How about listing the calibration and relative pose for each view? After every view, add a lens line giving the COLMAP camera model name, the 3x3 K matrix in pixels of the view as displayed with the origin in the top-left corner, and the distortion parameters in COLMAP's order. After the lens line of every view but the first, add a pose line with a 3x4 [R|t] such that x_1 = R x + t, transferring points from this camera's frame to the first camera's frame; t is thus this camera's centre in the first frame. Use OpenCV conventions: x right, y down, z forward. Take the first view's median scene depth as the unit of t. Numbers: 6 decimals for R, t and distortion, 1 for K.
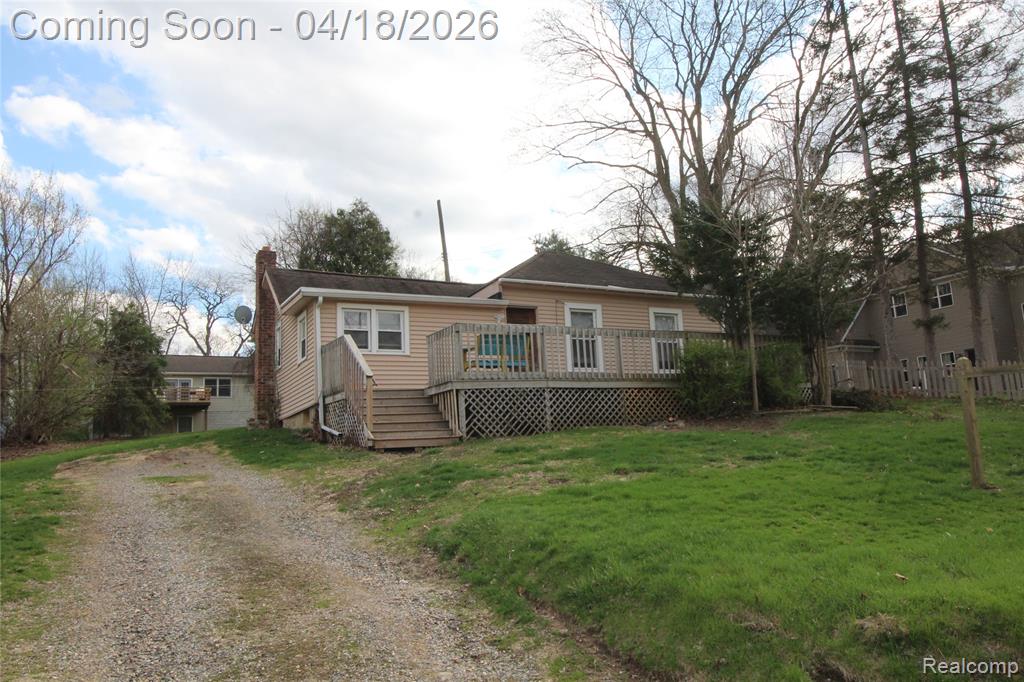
lens RADIAL K [[817.1, 0, 504.8], [0, 817.1, 341.7], [0, 0, 1]] dist [0.012333, -0.007785]
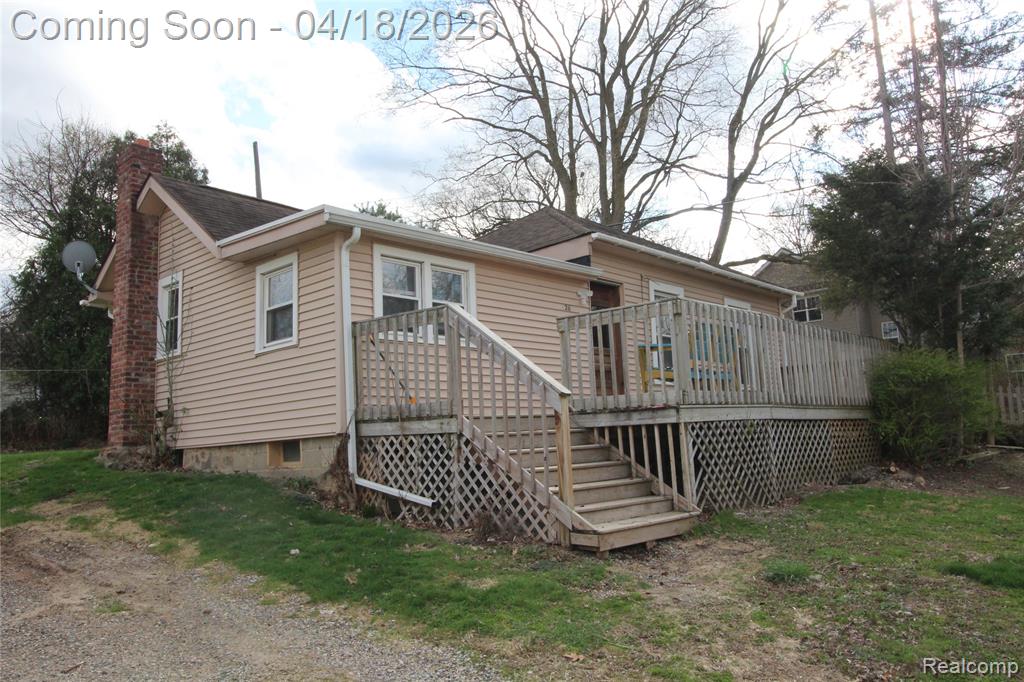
lens RADIAL K [[817.1, 0, 520.4], [0, 817.1, 345.0], [0, 0, 1]] dist [0.012333, -0.007785]
pose [[0.933359, 0.055490, 0.354630, -0.318400], [-0.060048, 0.998194, 0.001851, 0.012232], [-0.353887, -0.023022, 0.935005, 0.491033]]
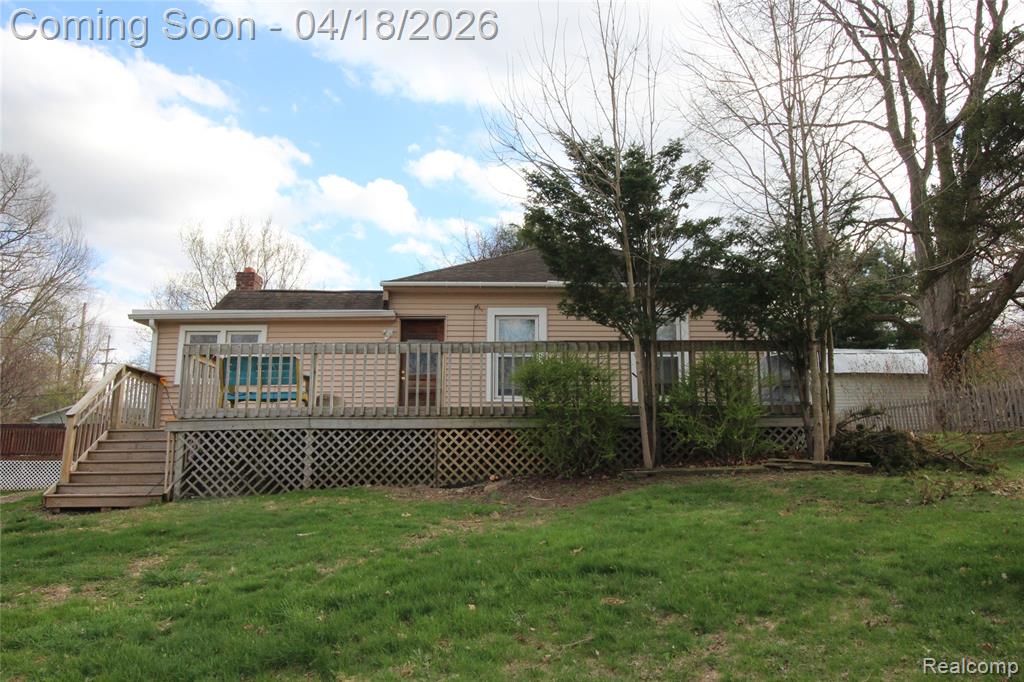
lens RADIAL K [[817.1, 0, 514.9], [0, 817.1, 335.9], [0, 0, 1]] dist [0.012333, -0.007785]
pose [[0.885022, -0.045361, -0.463335, 0.527004], [0.031072, 0.998778, -0.038432, 0.007586], [0.464512, 0.019616, 0.885350, 0.428874]]
